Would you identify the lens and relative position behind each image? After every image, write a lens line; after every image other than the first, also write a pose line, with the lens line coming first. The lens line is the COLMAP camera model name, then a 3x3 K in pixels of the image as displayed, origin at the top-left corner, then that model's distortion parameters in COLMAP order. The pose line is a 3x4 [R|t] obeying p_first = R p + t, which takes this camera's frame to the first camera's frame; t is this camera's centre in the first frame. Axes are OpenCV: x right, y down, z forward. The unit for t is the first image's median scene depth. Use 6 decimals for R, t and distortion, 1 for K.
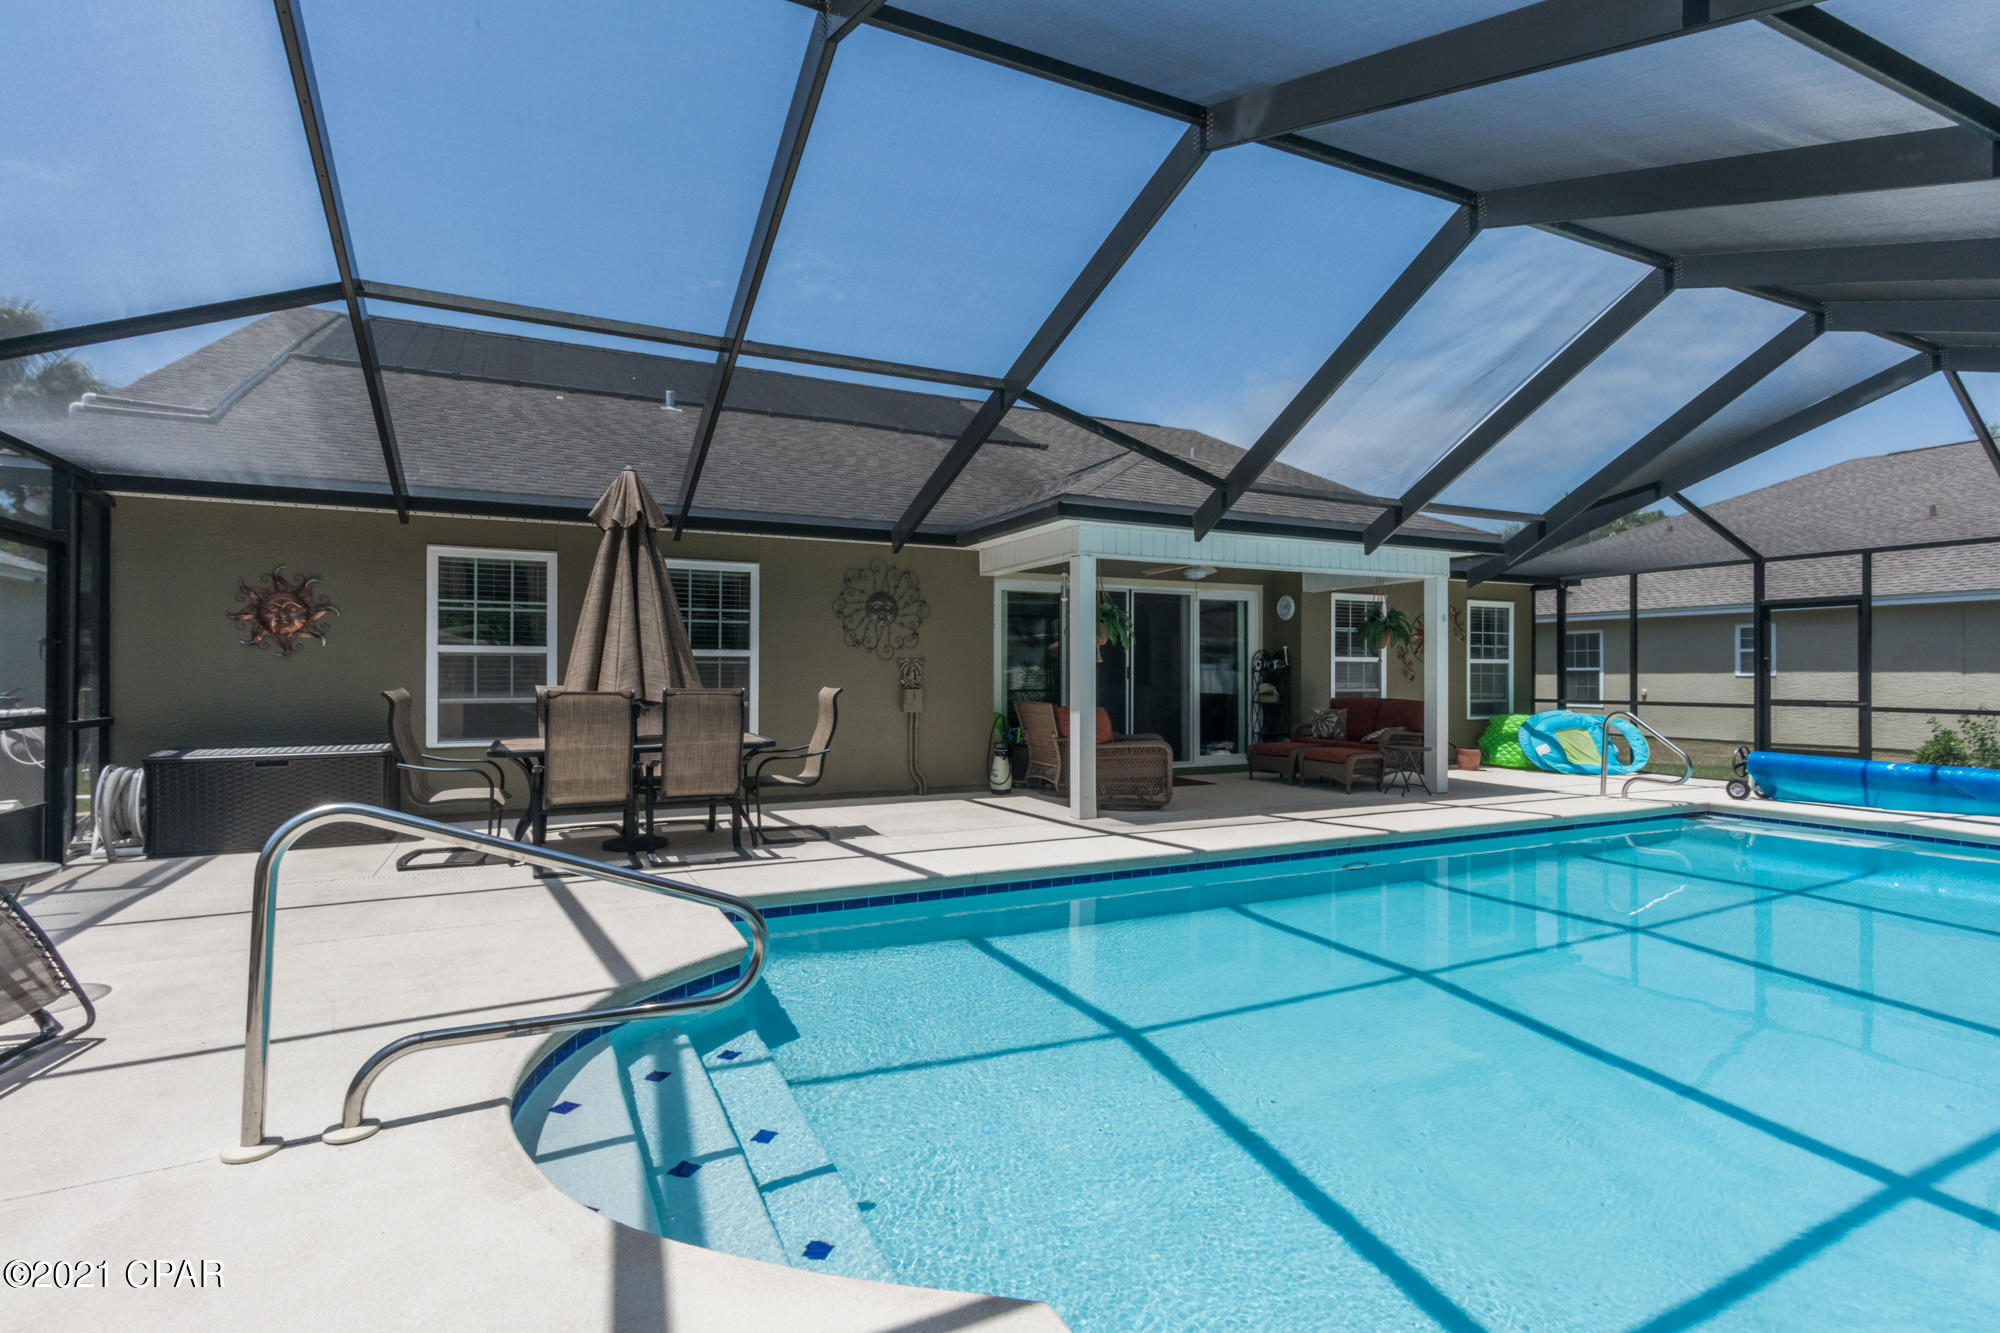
lens RADIAL K [[934.5, 0, 1000.0], [0, 934.5, 666.5], [0, 0, 1]] dist [0.018401, 0.000077]
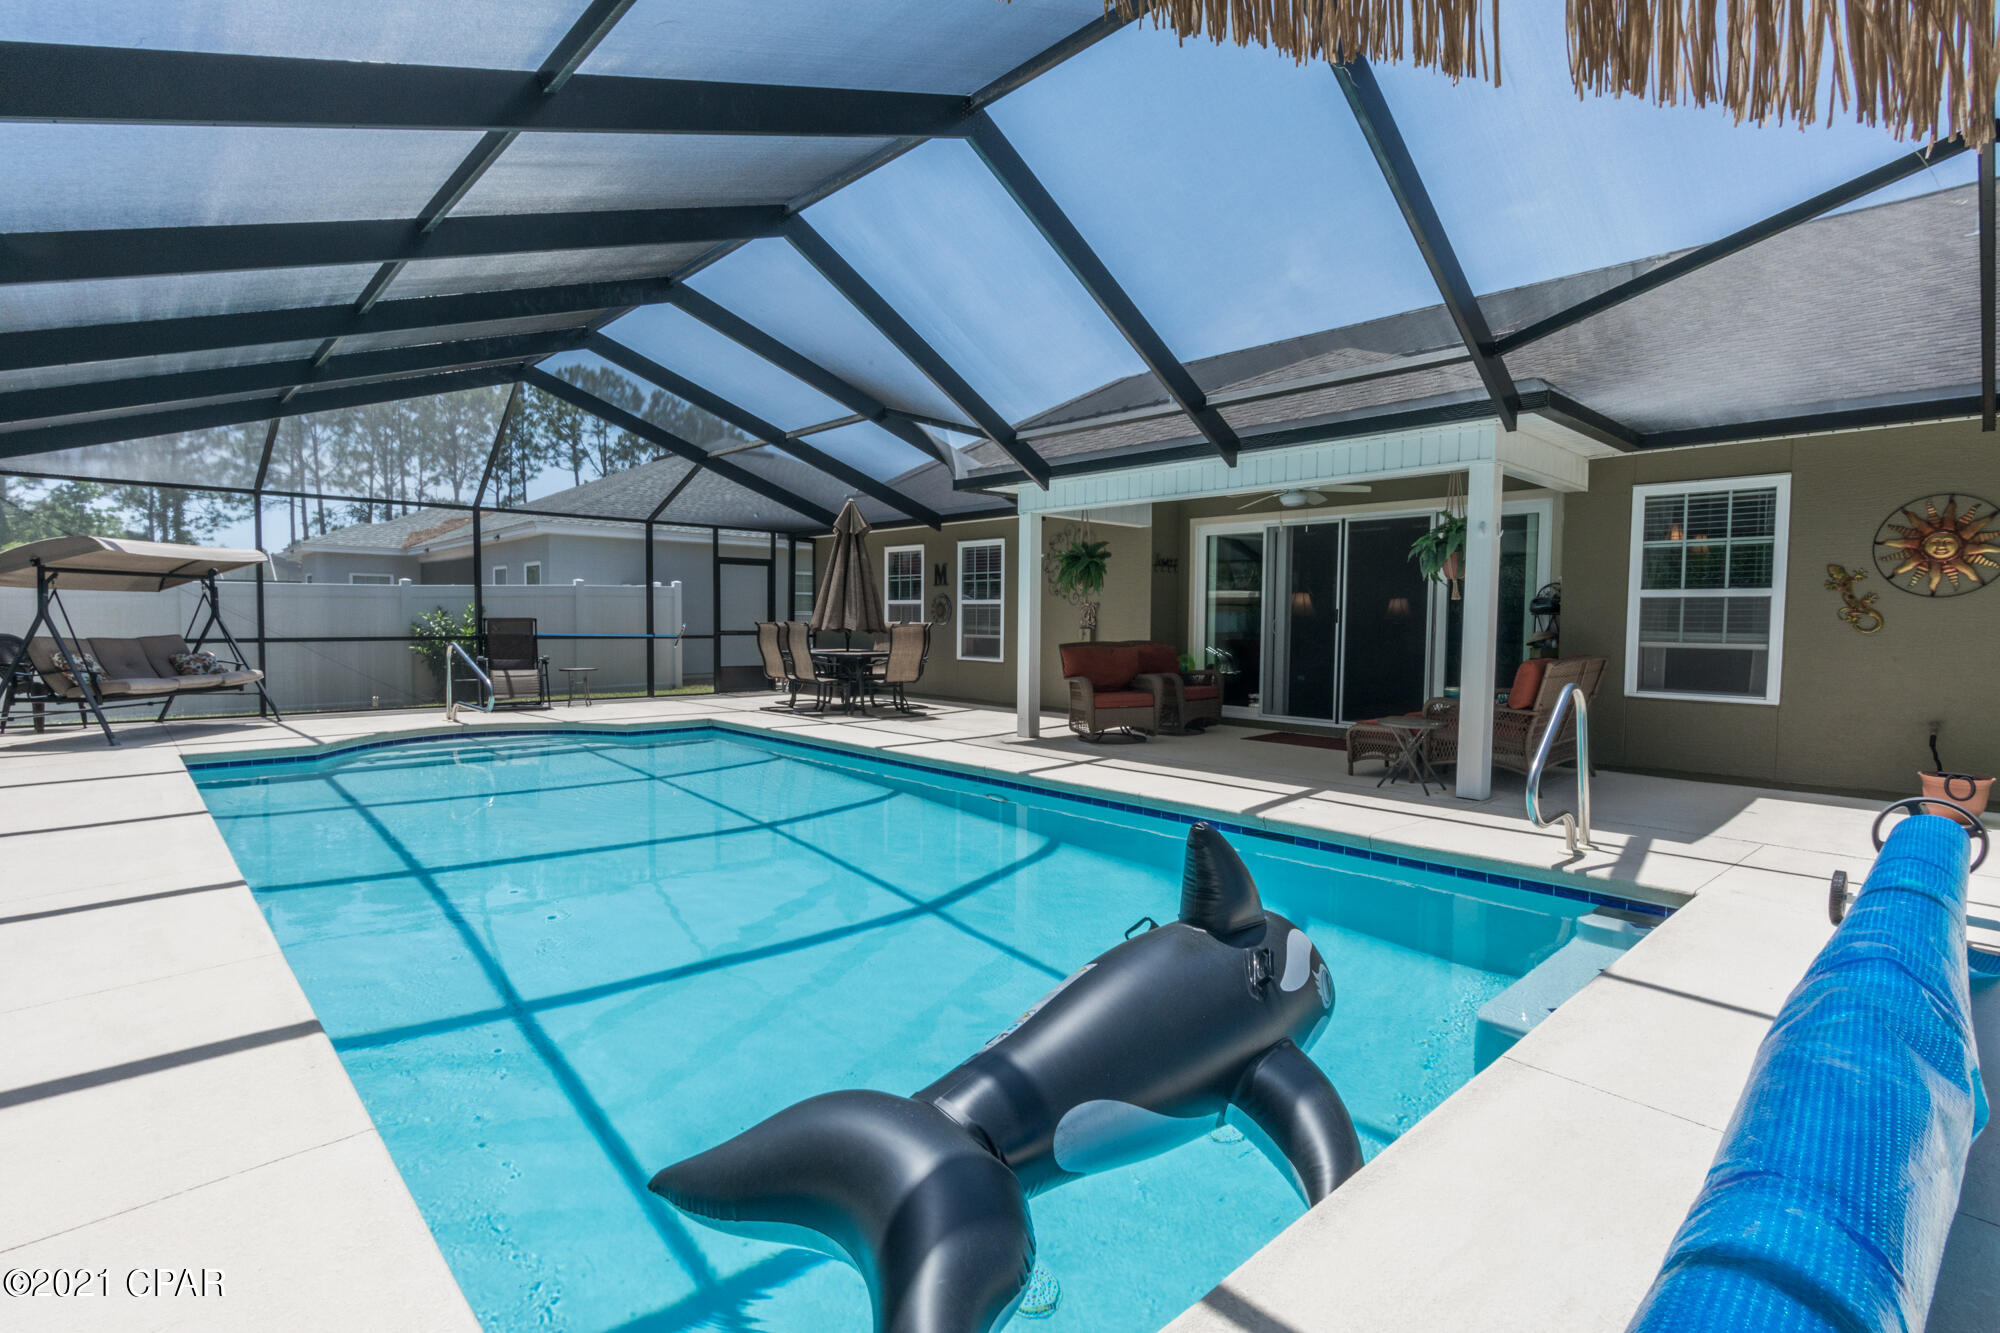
lens RADIAL K [[974.3, 0, 1000.0], [0, 974.3, 666.5], [0, 0, 1]] dist [0.002468, -0.000219]
pose [[0.304218, 0.046940, -0.951445, 0.575664], [0.005283, 0.998687, 0.050960, 0.003719], [0.952588, -0.020529, 0.303571, 0.282050]]
